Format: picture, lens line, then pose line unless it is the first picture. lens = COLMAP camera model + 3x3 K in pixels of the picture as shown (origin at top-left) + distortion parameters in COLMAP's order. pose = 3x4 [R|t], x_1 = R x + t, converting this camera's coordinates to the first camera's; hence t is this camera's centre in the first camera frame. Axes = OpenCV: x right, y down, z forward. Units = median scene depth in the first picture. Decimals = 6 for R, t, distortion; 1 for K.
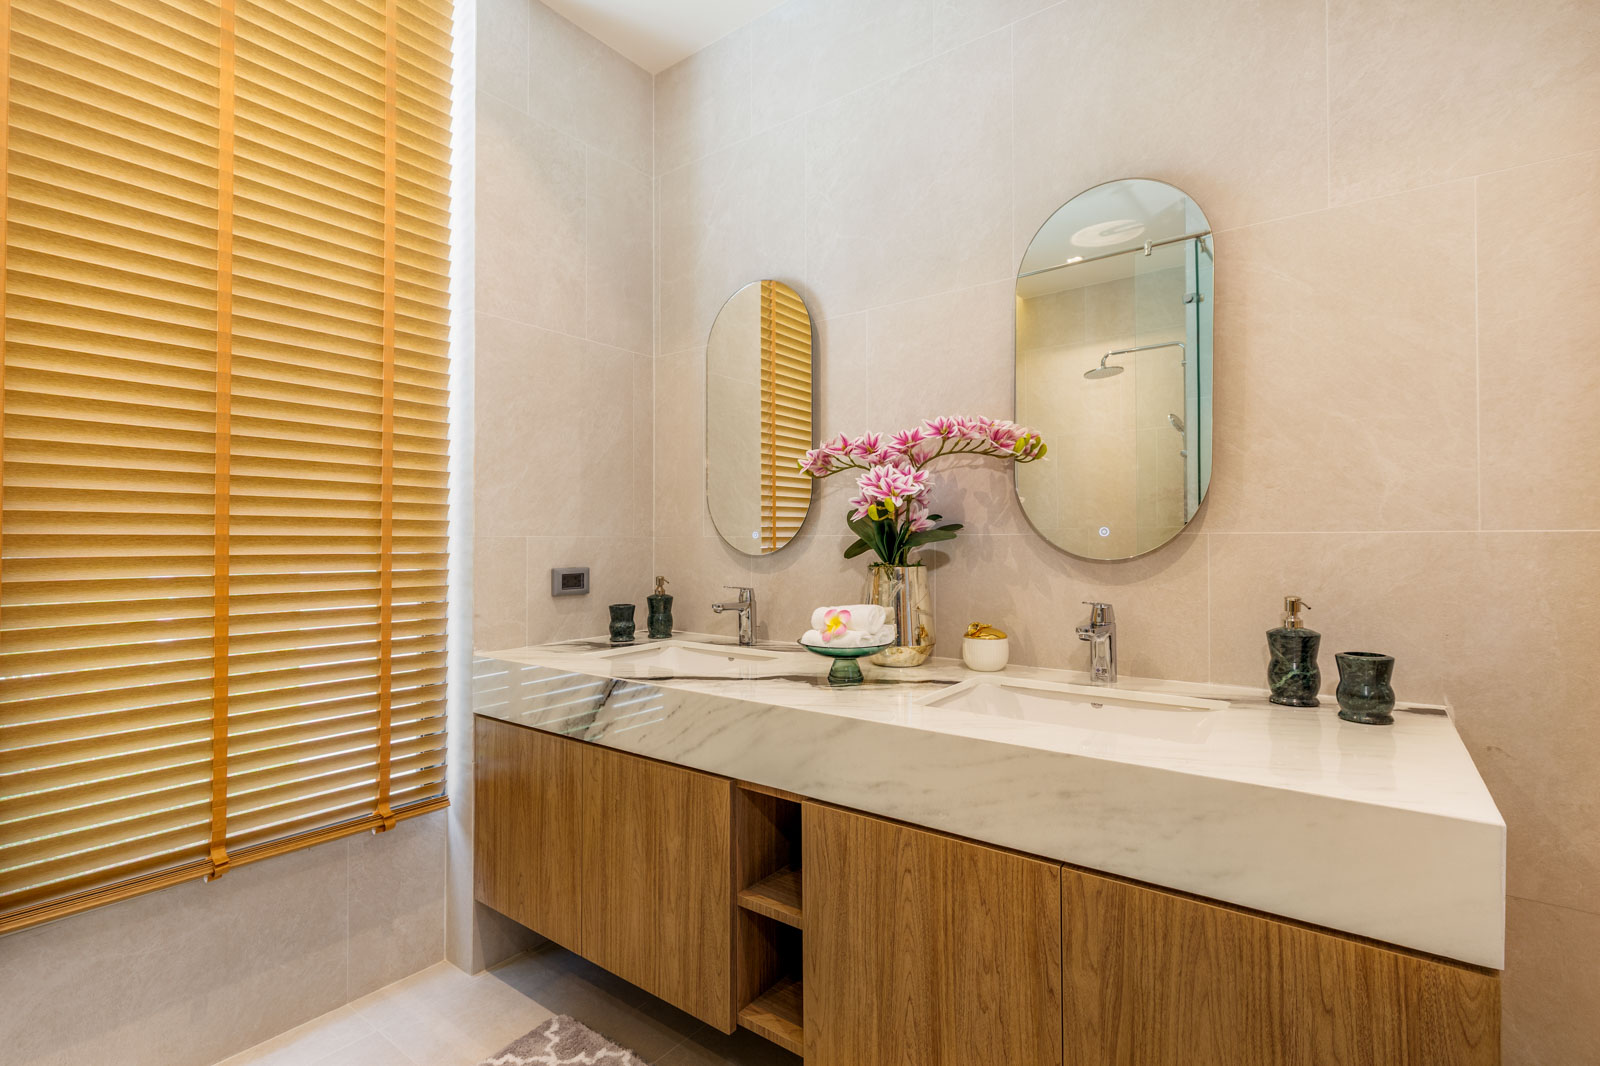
lens RADIAL K [[737.6, 0, 800.0], [0, 737.6, 533.0], [0, 0, 1]] dist [-0.001868, -0.000698]
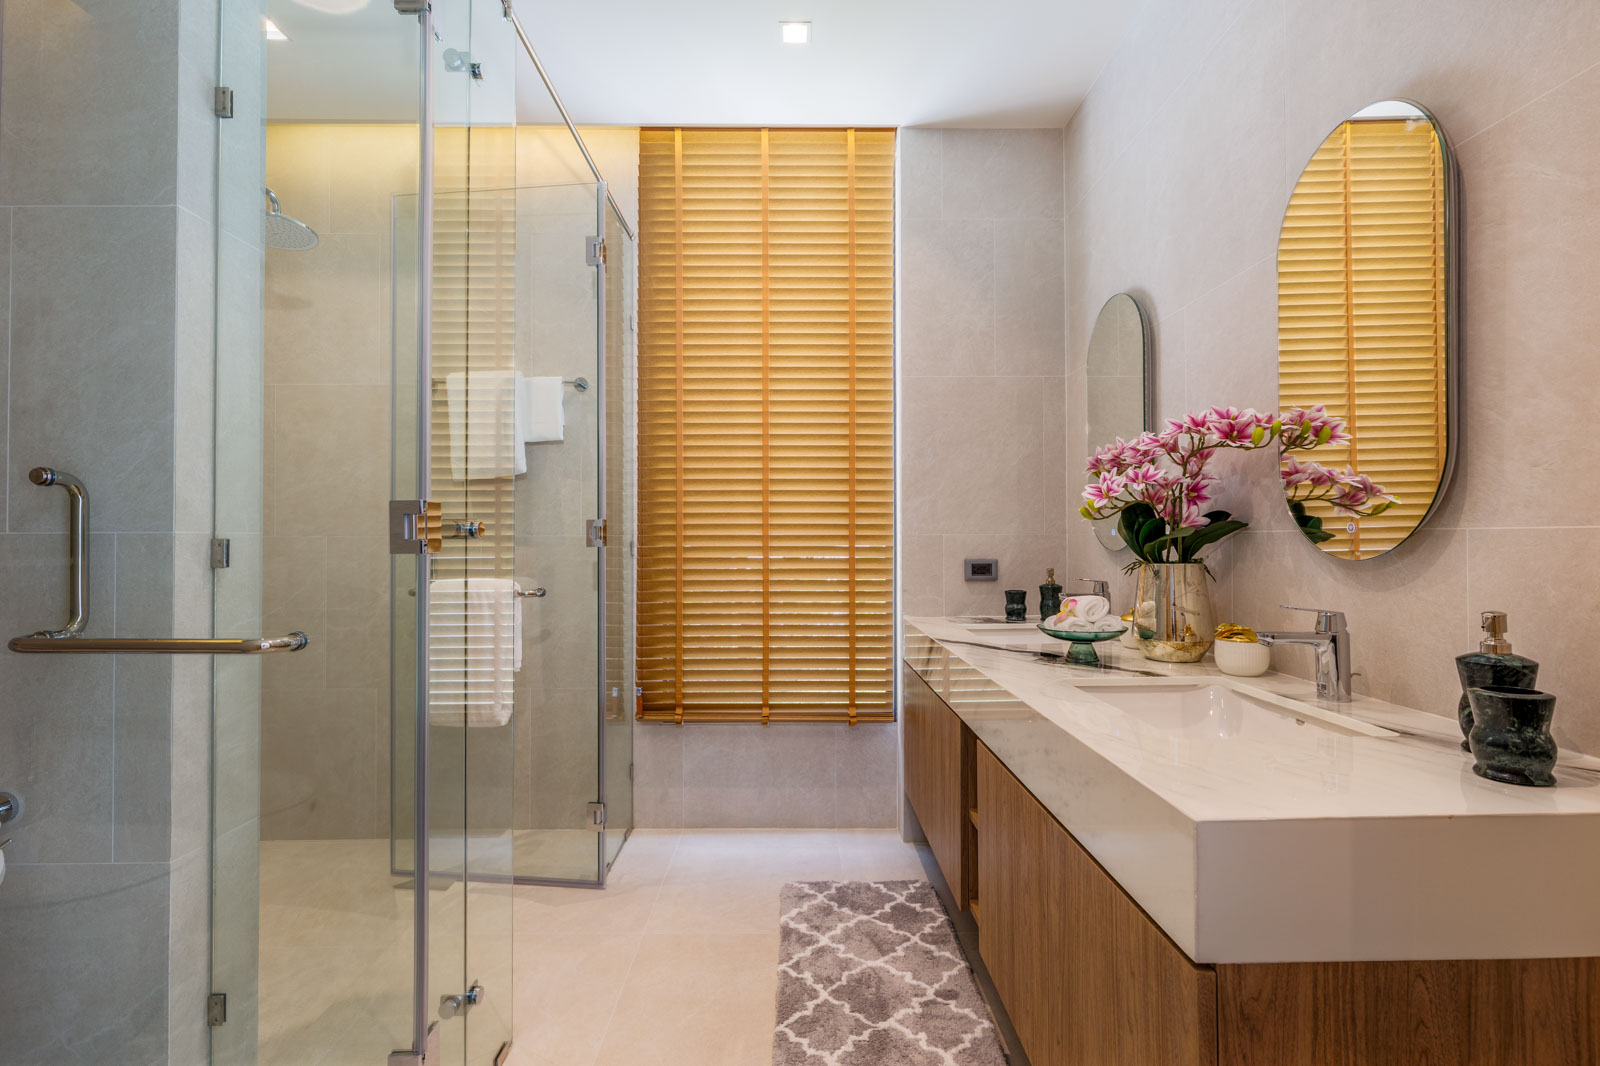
lens RADIAL K [[737.6, 0, 800.0], [0, 737.6, 533.0], [0, 0, 1]] dist [-0.001868, -0.000698]
pose [[0.603790, -0.003783, -0.797134, 0.613634], [0.007271, 0.999973, 0.000762, -0.000769], [0.797110, -0.006256, 0.603801, -0.019210]]
